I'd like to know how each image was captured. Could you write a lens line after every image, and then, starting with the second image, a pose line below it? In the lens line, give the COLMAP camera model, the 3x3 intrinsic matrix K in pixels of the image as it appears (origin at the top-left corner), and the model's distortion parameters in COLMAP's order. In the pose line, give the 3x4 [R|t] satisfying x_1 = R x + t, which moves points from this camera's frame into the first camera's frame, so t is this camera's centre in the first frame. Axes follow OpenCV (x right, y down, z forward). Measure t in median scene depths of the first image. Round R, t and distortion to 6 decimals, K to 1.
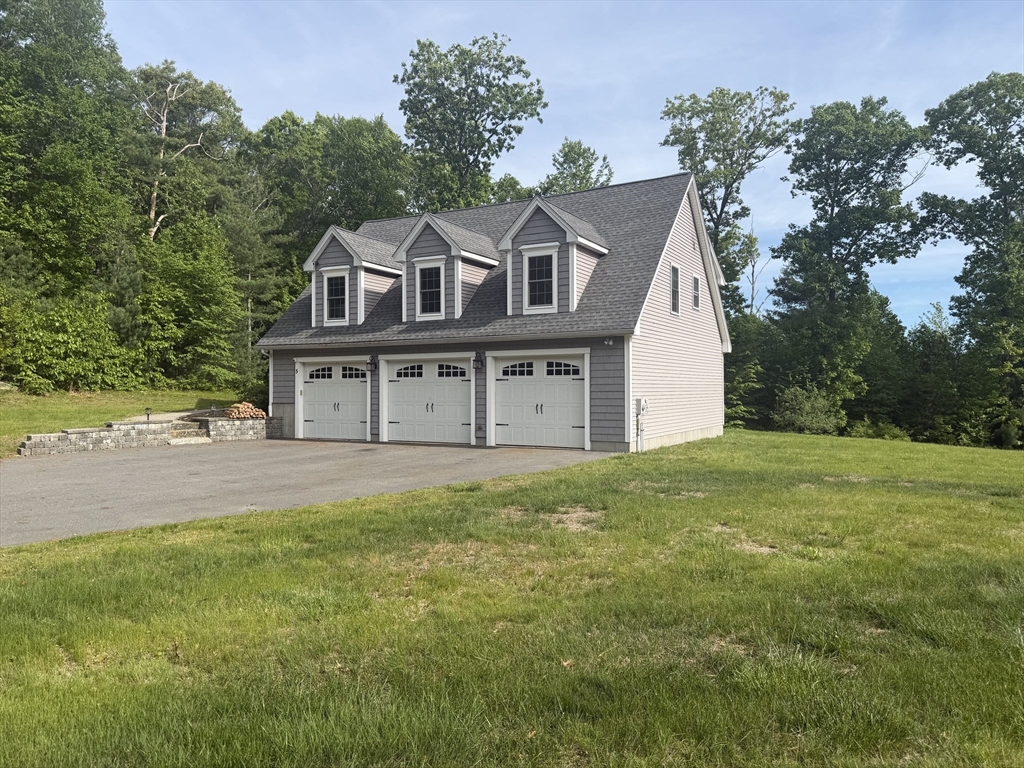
lens RADIAL K [[728.4, 0, 515.6], [0, 728.4, 384.6], [0, 0, 1]] dist [0.092775, -0.014568]
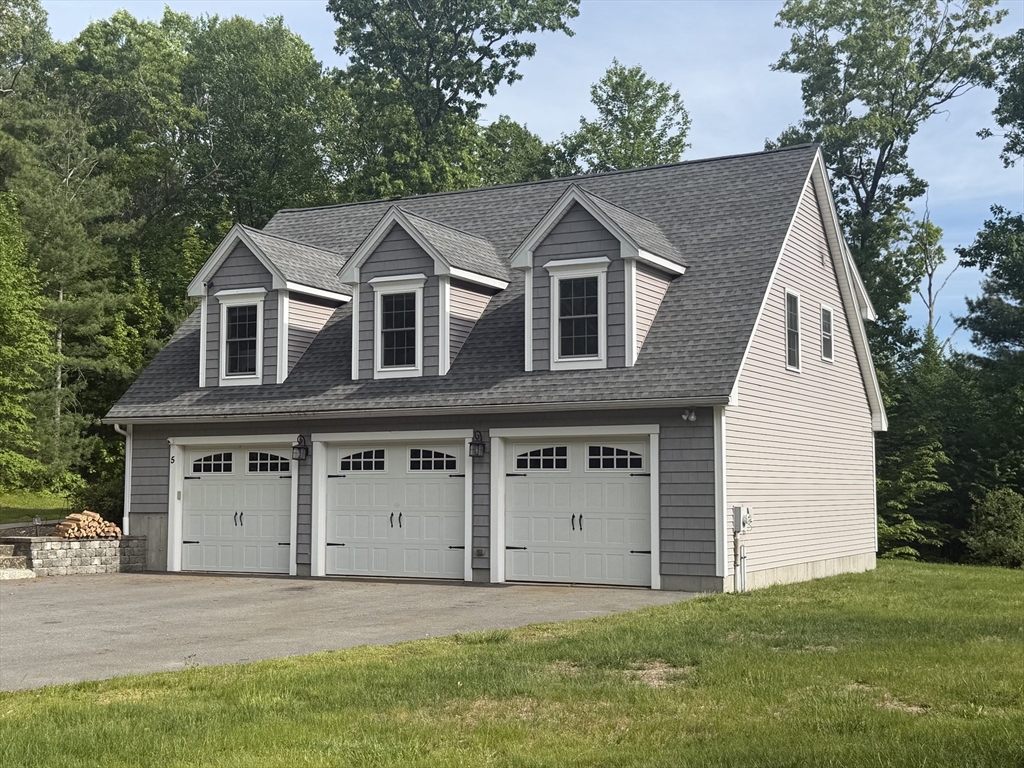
lens RADIAL K [[1362.6, 0, 517.4], [0, 1362.6, 384.2], [0, 0, 1]] dist [0.114562, 0.000000]
pose [[0.999905, 0.004805, 0.012883, -0.030168], [-0.003885, 0.997503, -0.070519, -0.001711], [-0.013190, 0.070462, 0.997427, -0.148972]]
